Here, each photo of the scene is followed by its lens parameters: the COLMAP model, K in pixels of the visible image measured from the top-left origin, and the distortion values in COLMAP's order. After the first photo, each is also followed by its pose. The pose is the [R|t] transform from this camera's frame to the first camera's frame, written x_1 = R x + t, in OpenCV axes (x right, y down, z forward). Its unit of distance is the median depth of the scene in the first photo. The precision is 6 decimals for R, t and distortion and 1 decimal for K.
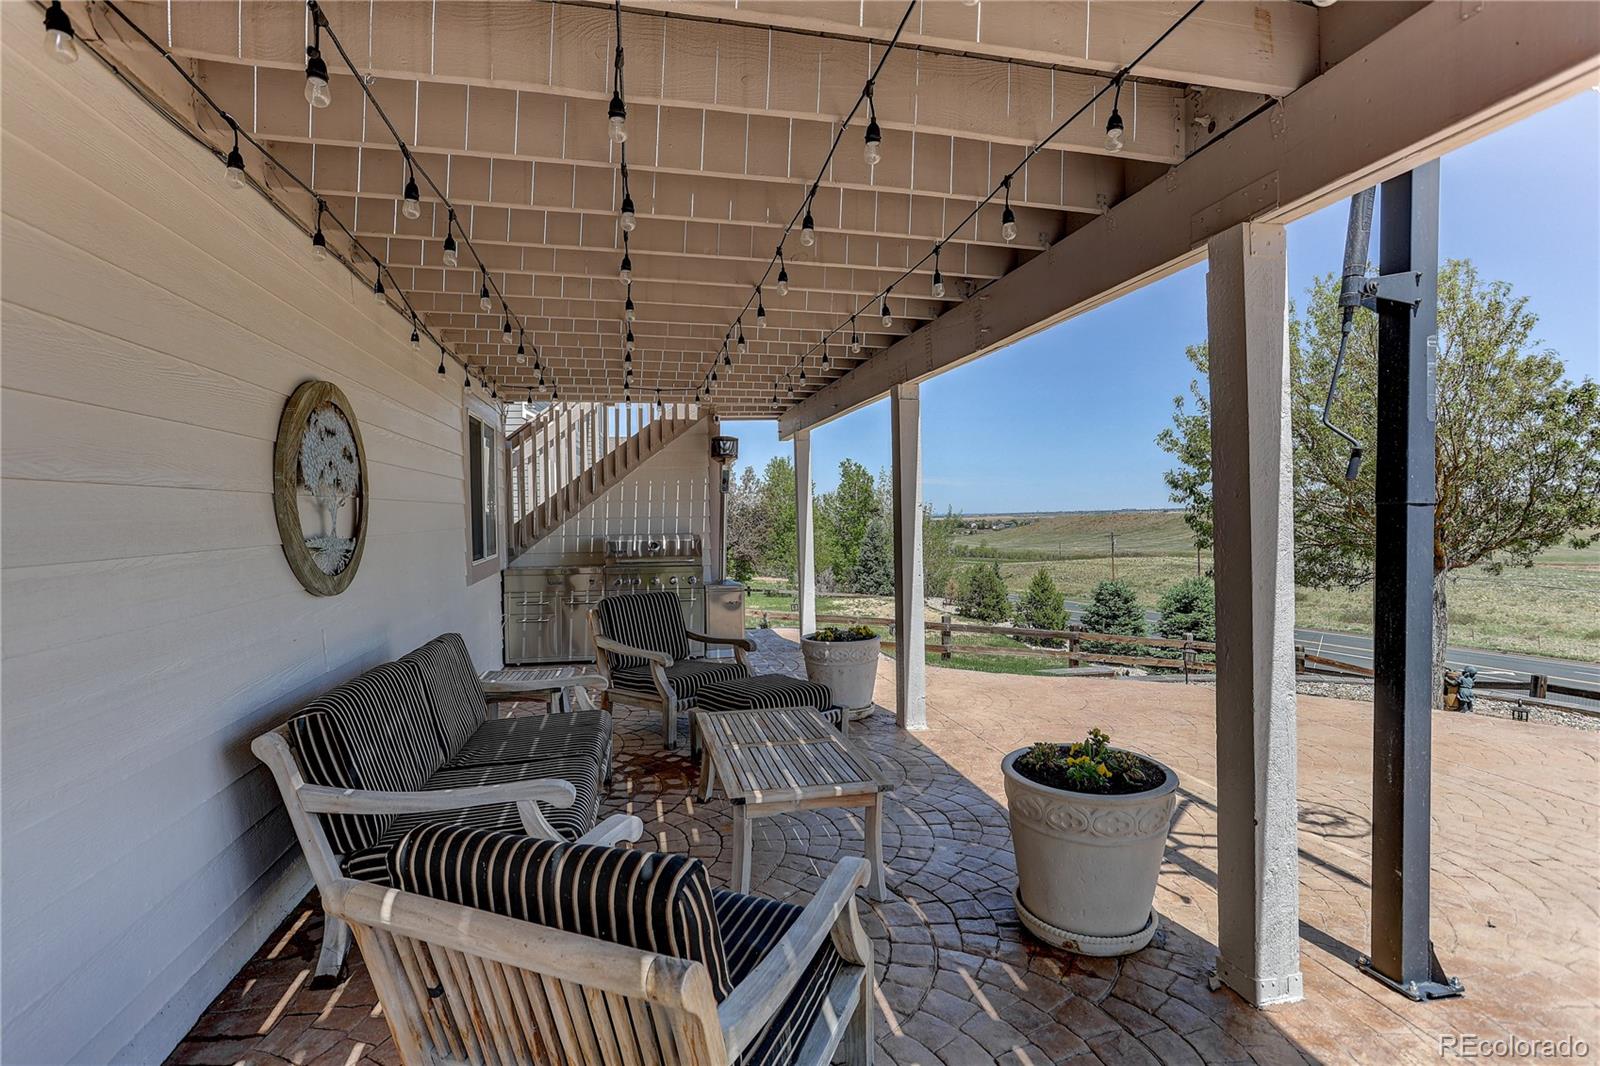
lens RADIAL K [[796.1, 0, 799.7], [0, 796.1, 505.4], [0, 0, 1]] dist [0.001349, 0.014754]
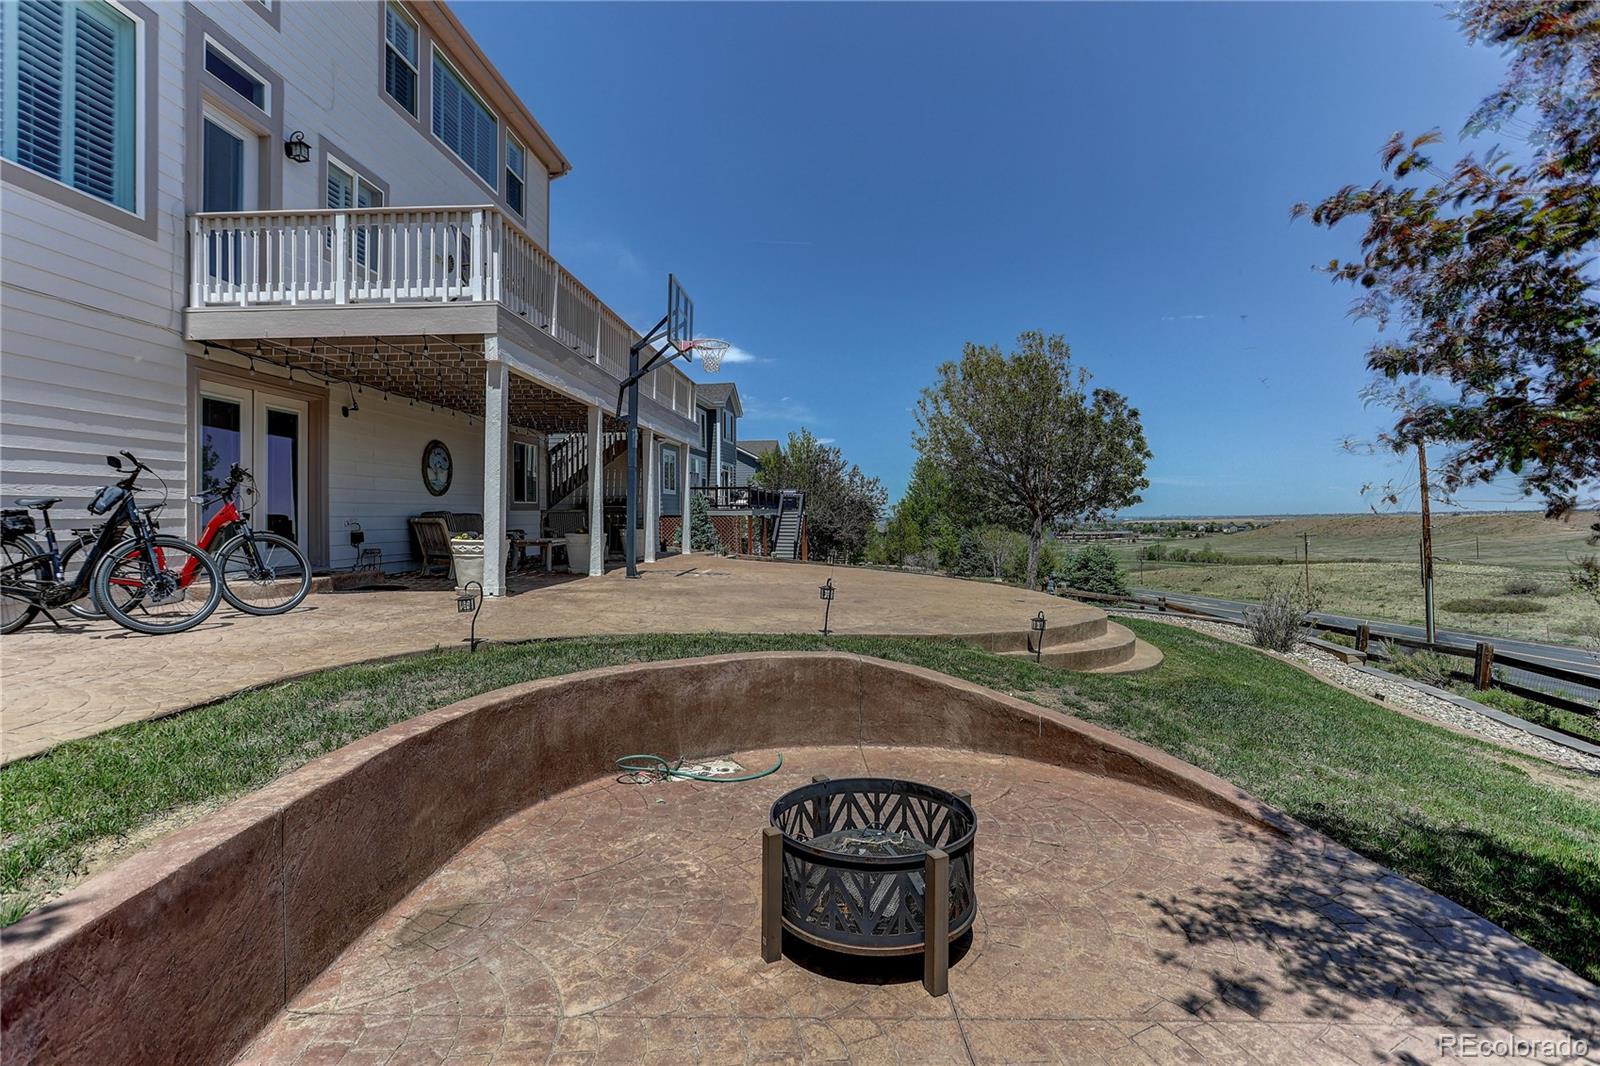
lens RADIAL K [[796.1, 0, 799.7], [0, 796.1, 505.4], [0, 0, 1]] dist [0.001349, 0.014754]
pose [[0.967299, 0.004856, -0.253594, 0.844173], [-0.004792, 0.999988, 0.000870, 0.059229], [0.253595, 0.000373, 0.967310, -0.923299]]
